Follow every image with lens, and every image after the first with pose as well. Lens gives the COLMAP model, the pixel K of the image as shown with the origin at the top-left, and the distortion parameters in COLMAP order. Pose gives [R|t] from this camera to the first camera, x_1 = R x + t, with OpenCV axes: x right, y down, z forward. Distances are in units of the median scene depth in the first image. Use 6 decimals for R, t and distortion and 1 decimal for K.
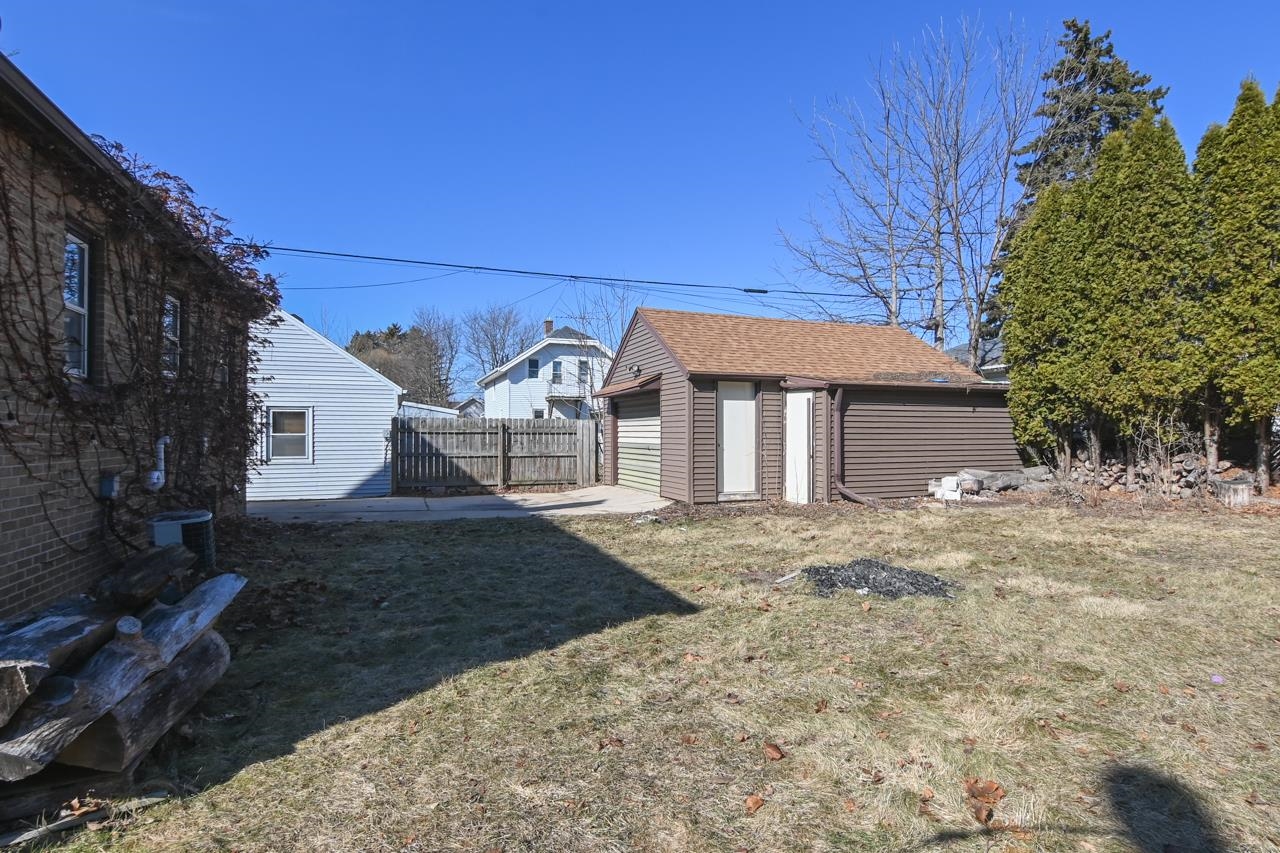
lens RADIAL K [[663.3, 0, 638.3], [0, 663.3, 432.5], [0, 0, 1]] dist [-0.029302, 0.011001]
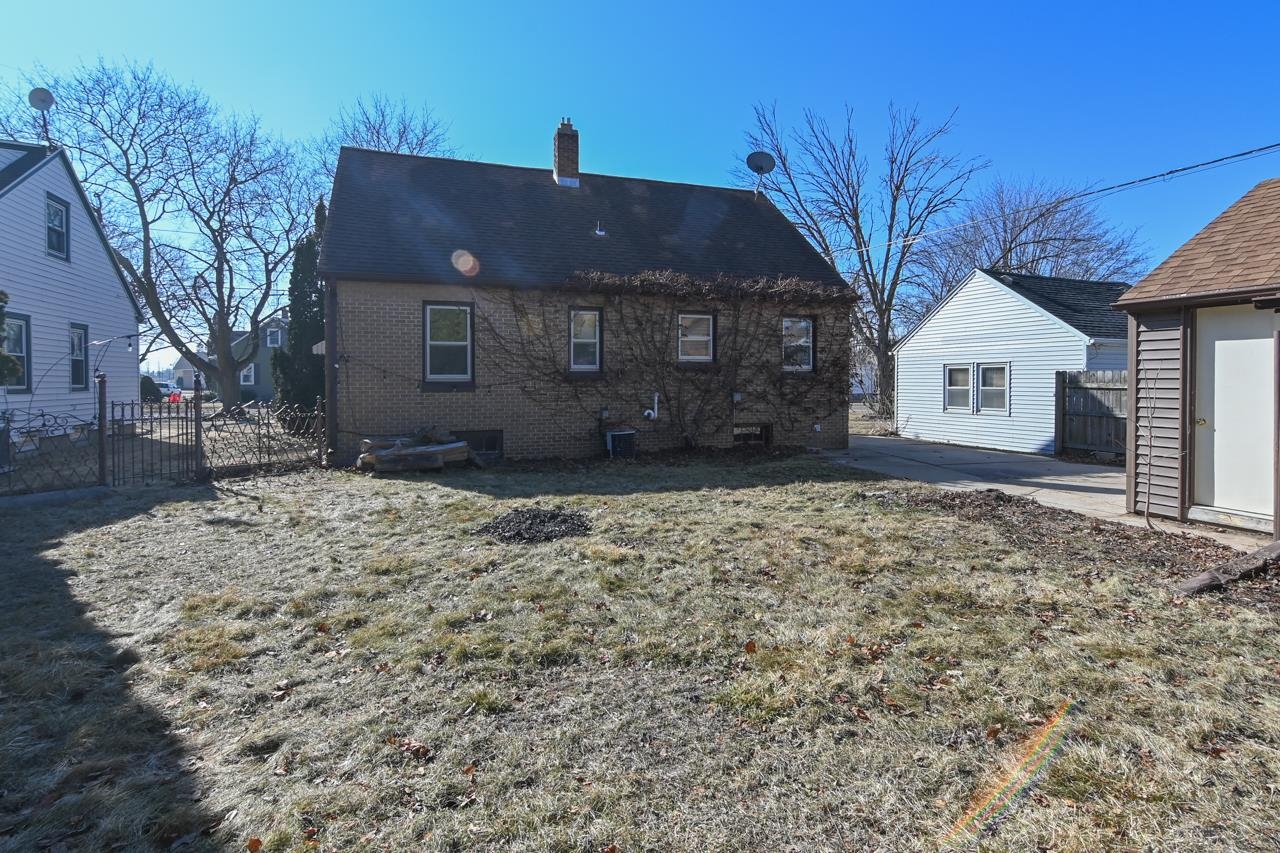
lens RADIAL K [[660.6, 0, 641.1], [0, 660.6, 391.6], [0, 0, 1]] dist [-0.002112, -0.000117]
pose [[-0.011154, 0.021372, -0.999709, 0.705912], [0.002784, 0.999768, 0.021342, -0.019816], [0.999934, -0.002545, -0.011210, 0.540943]]
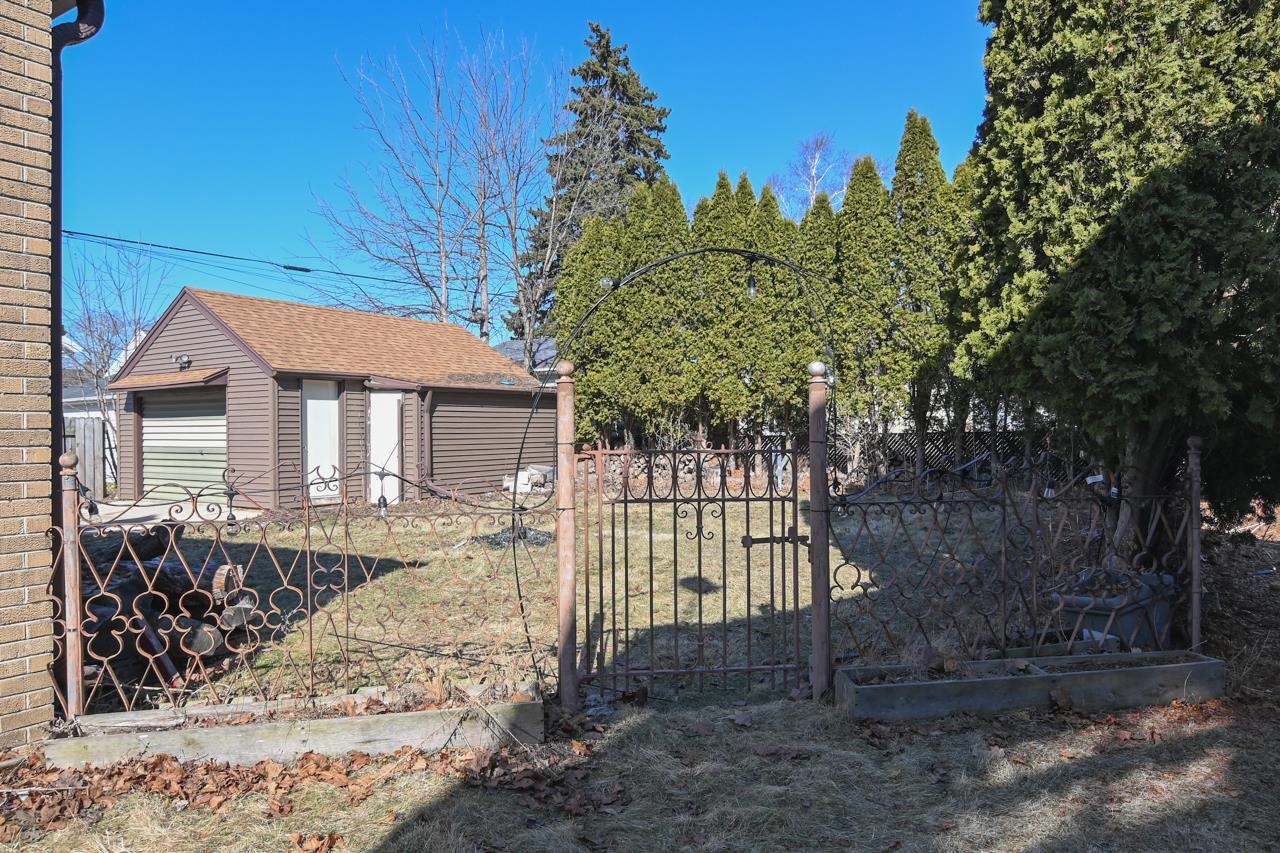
lens RADIAL K [[852.4, 0, 640.0], [0, 852.4, 426.5], [0, 0, 1]] dist [0.000508, 0.000132]
pose [[0.796222, -0.003533, 0.604994, -0.235298], [0.005771, 0.999982, -0.001755, -0.005587], [-0.604977, 0.004889, 0.796228, -0.261636]]
